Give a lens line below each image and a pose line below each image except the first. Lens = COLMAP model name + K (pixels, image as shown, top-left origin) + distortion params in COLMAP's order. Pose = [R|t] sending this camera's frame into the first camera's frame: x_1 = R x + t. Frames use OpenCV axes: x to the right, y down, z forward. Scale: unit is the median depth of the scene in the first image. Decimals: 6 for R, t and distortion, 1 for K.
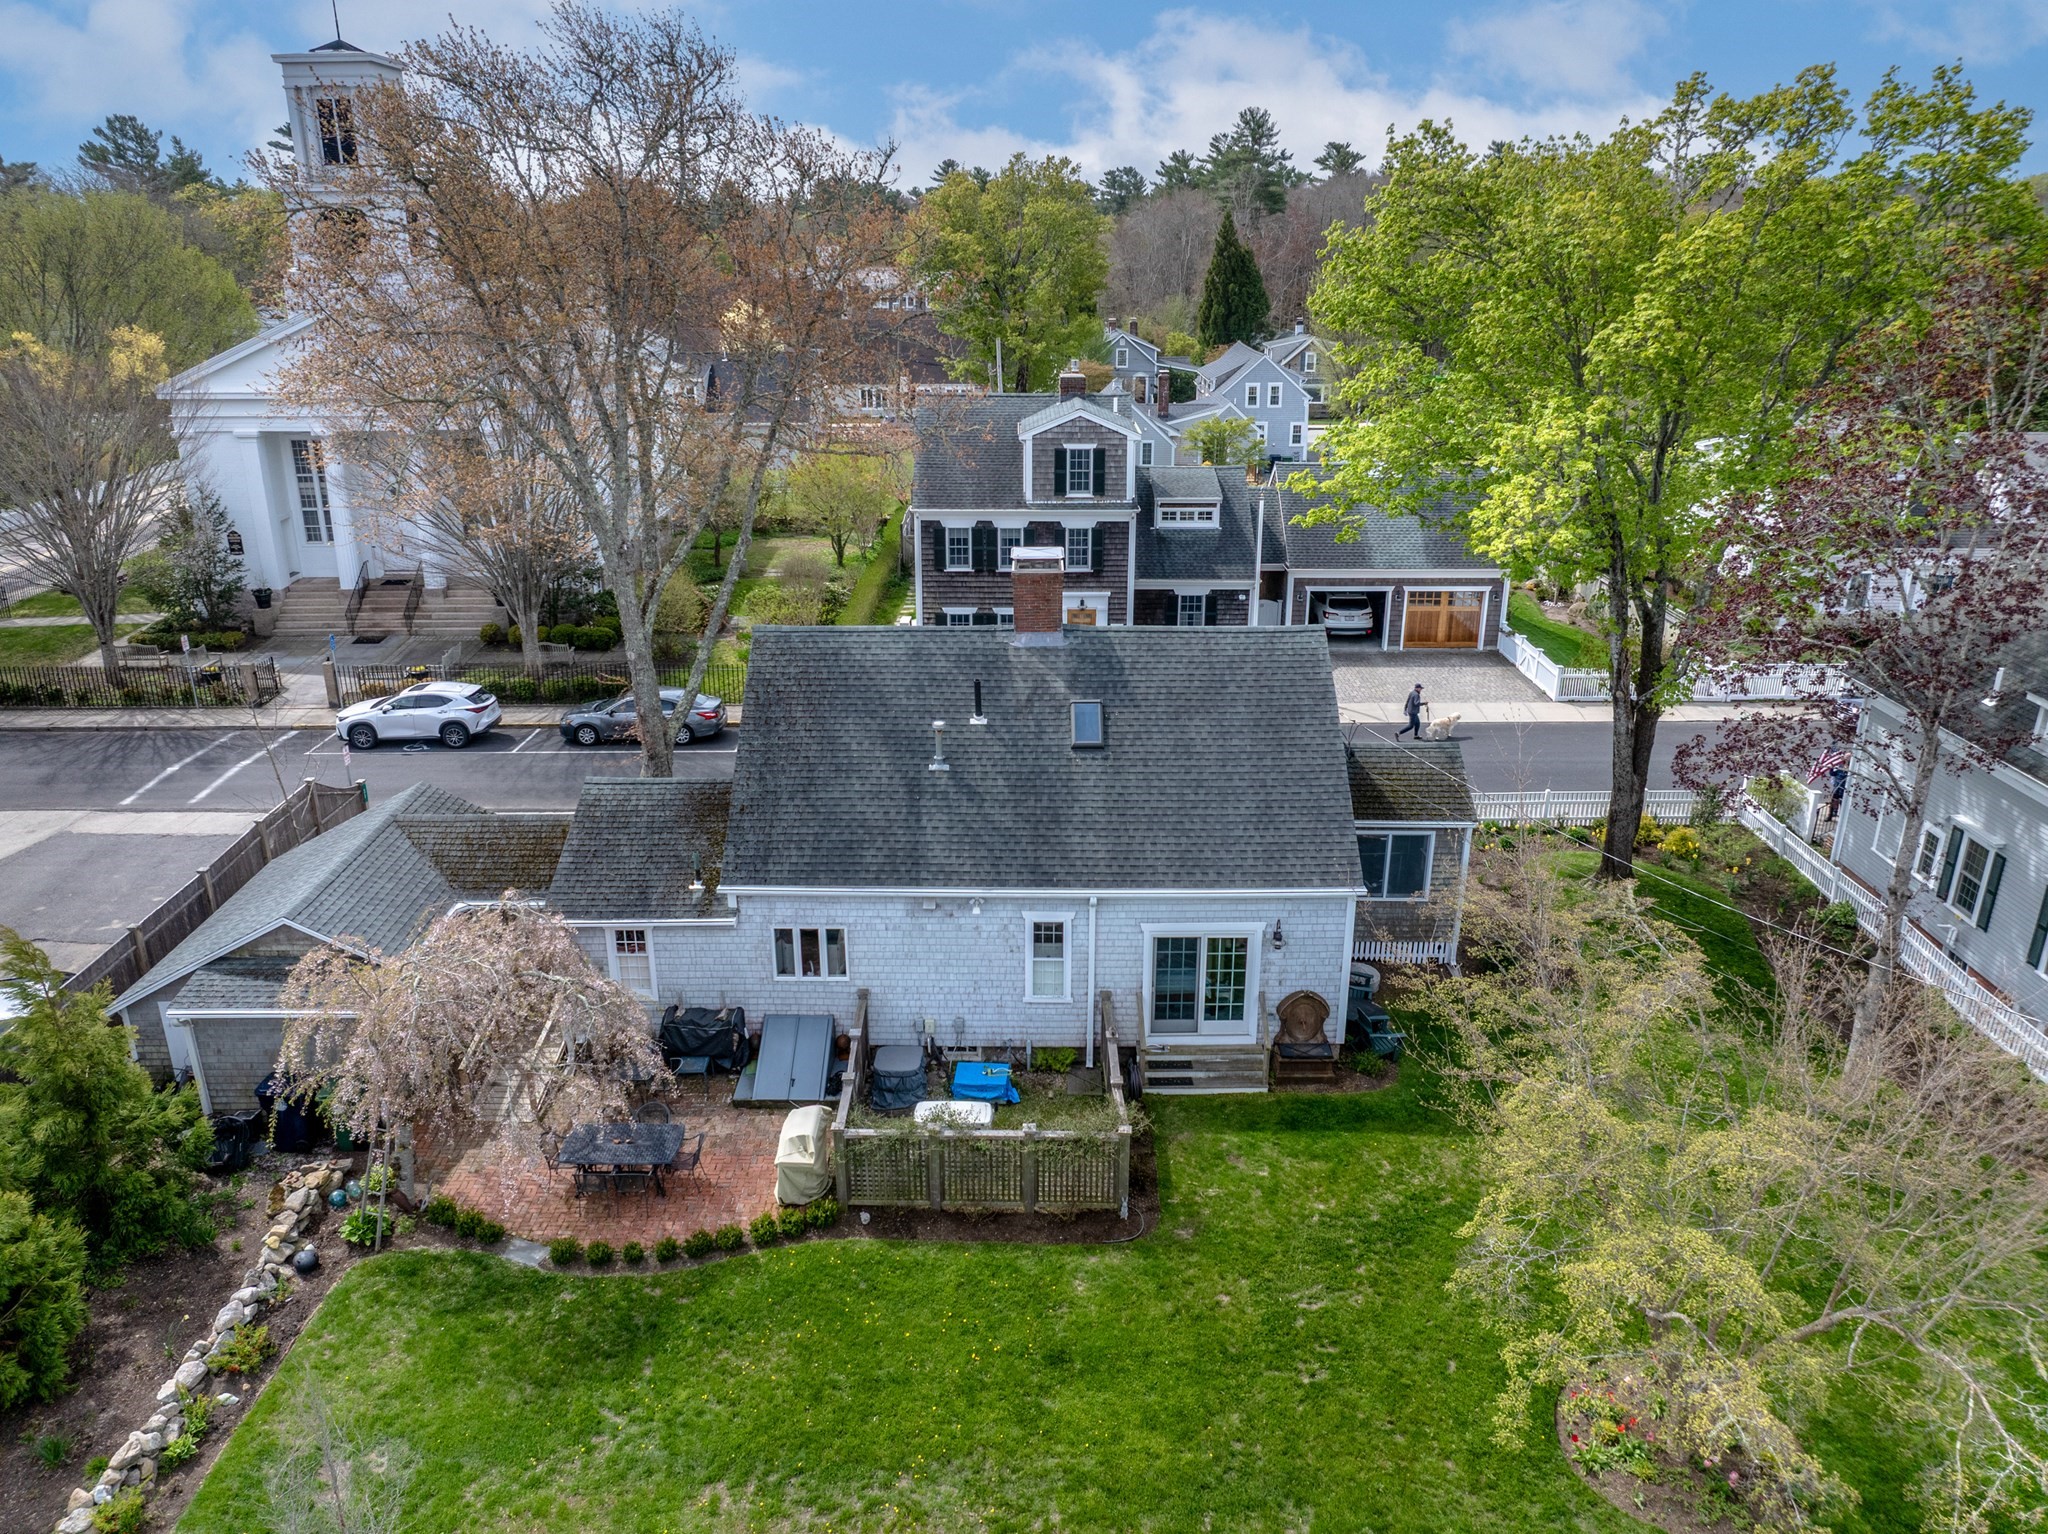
lens RADIAL K [[1443.7, 0, 1024.3], [0, 1443.7, 748.5], [0, 0, 1]] dist [-0.031476, -0.006920]
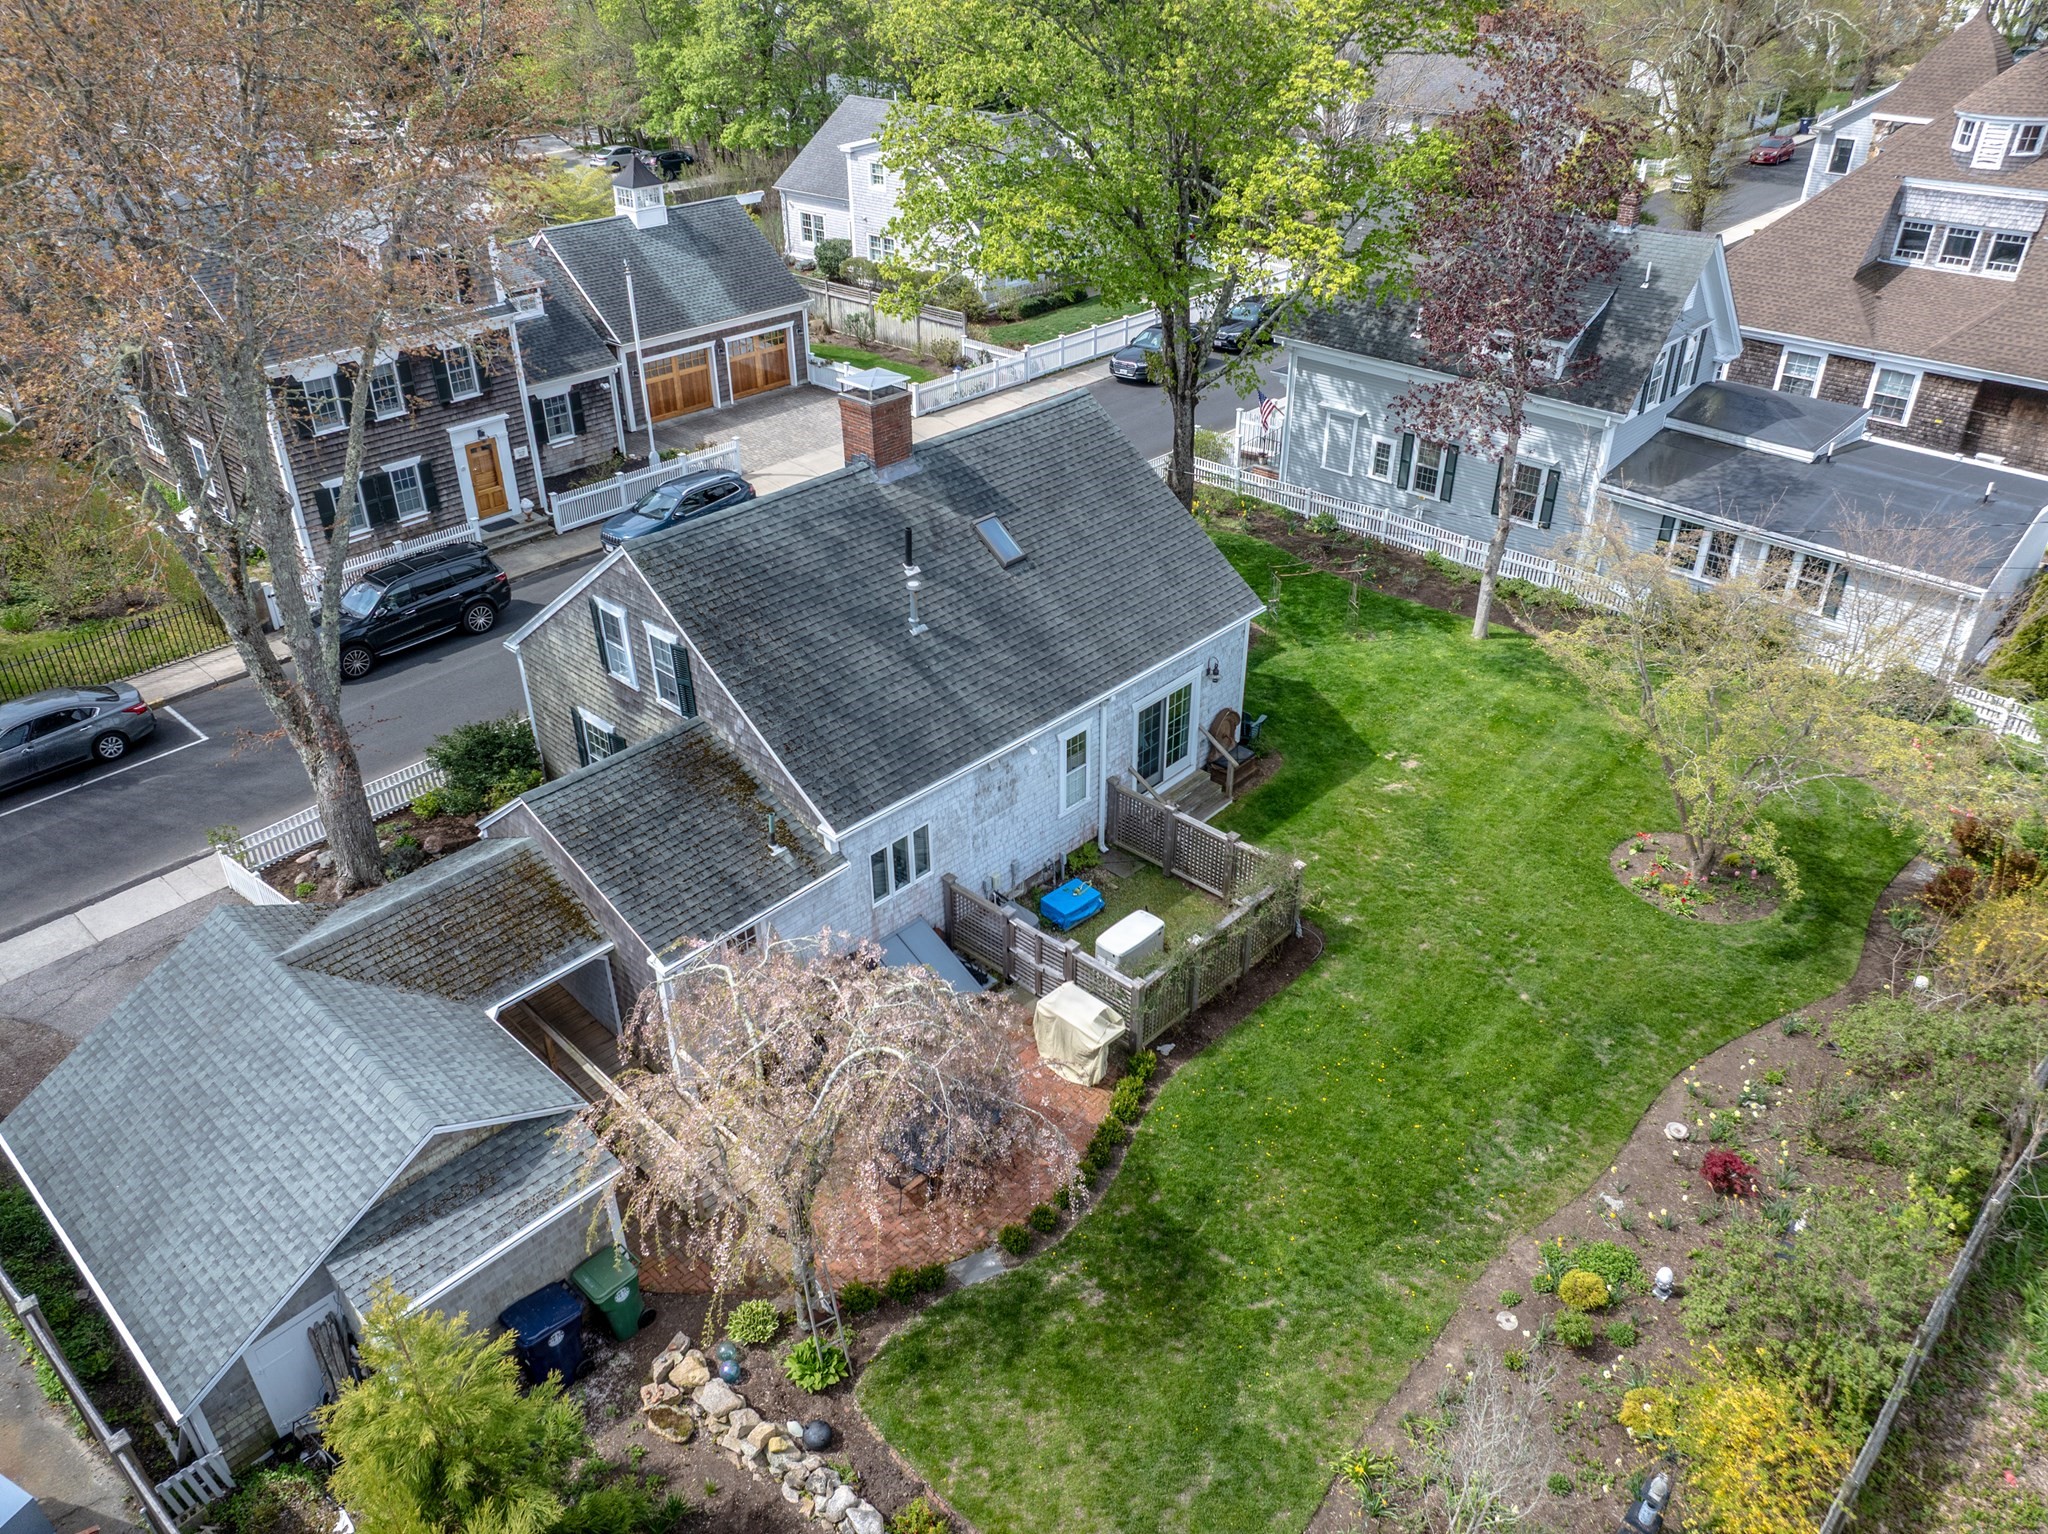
lens RADIAL K [[1443.7, 0, 1024.3], [0, 1443.7, 748.5], [0, 0, 1]] dist [-0.031476, -0.006920]
pose [[0.681484, -0.377232, 0.627117, -0.642295], [0.248021, 0.925251, 0.287047, -0.171101], [-0.688524, -0.040080, 0.724105, 0.277575]]
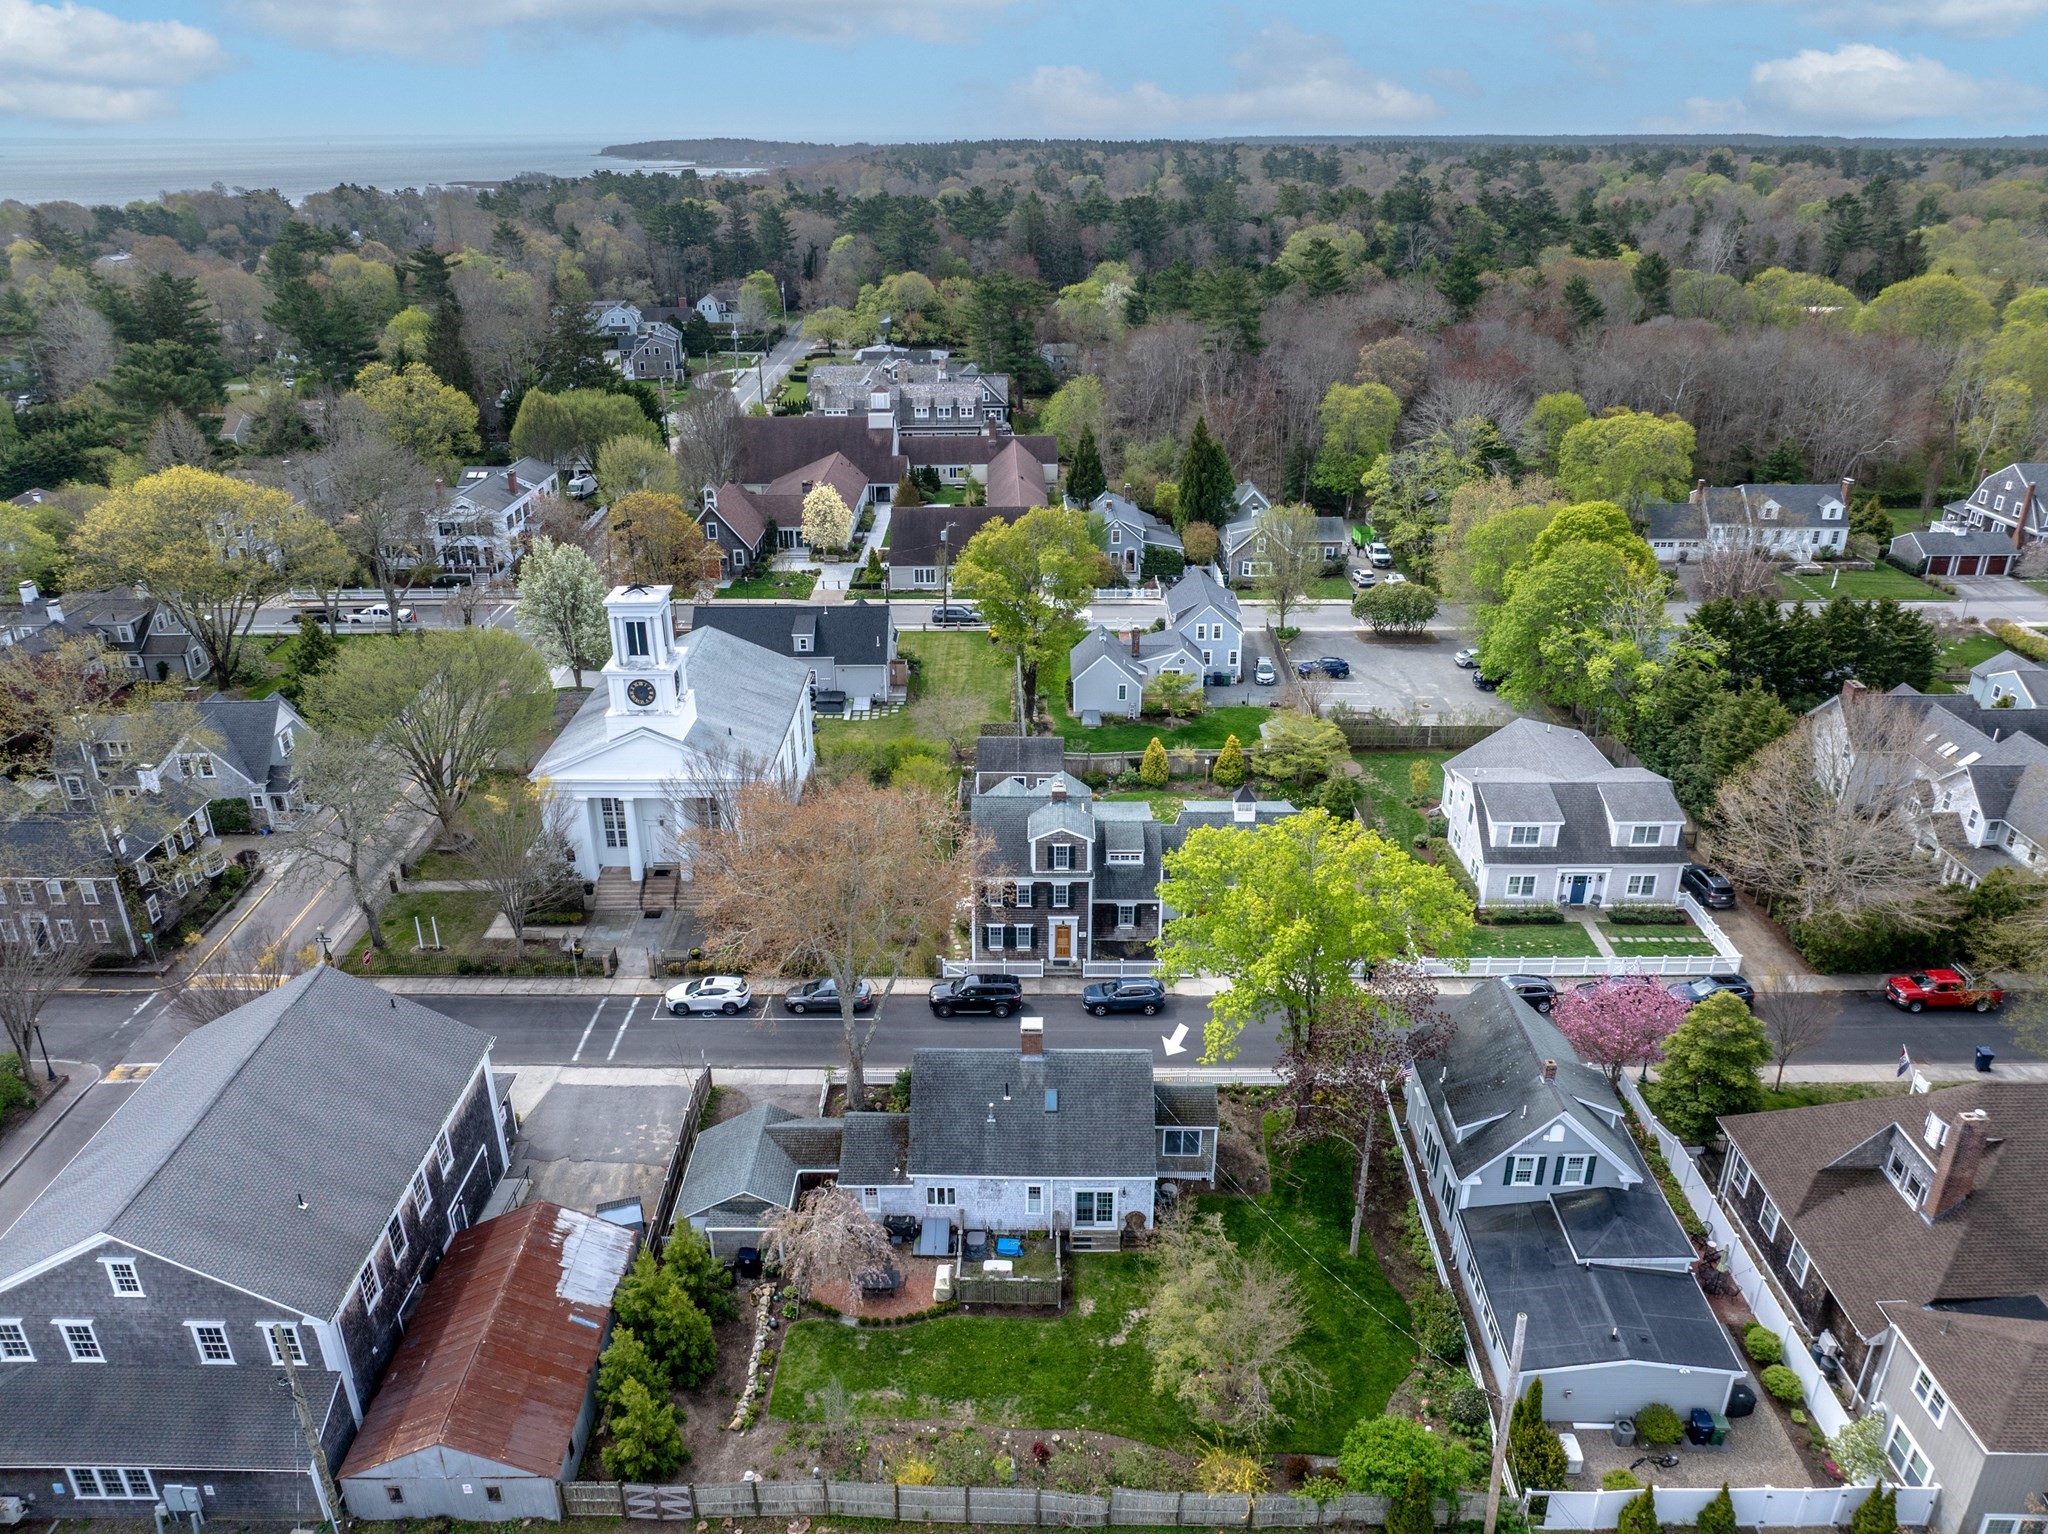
lens RADIAL K [[1443.7, 0, 1024.3], [0, 1443.7, 748.5], [0, 0, 1]] dist [-0.031476, -0.006920]
pose [[0.999851, 0.002273, -0.017083, 0.040034], [-0.001182, 0.997973, 0.063623, -0.805460], [0.017193, -0.063593, 0.997828, -1.478414]]
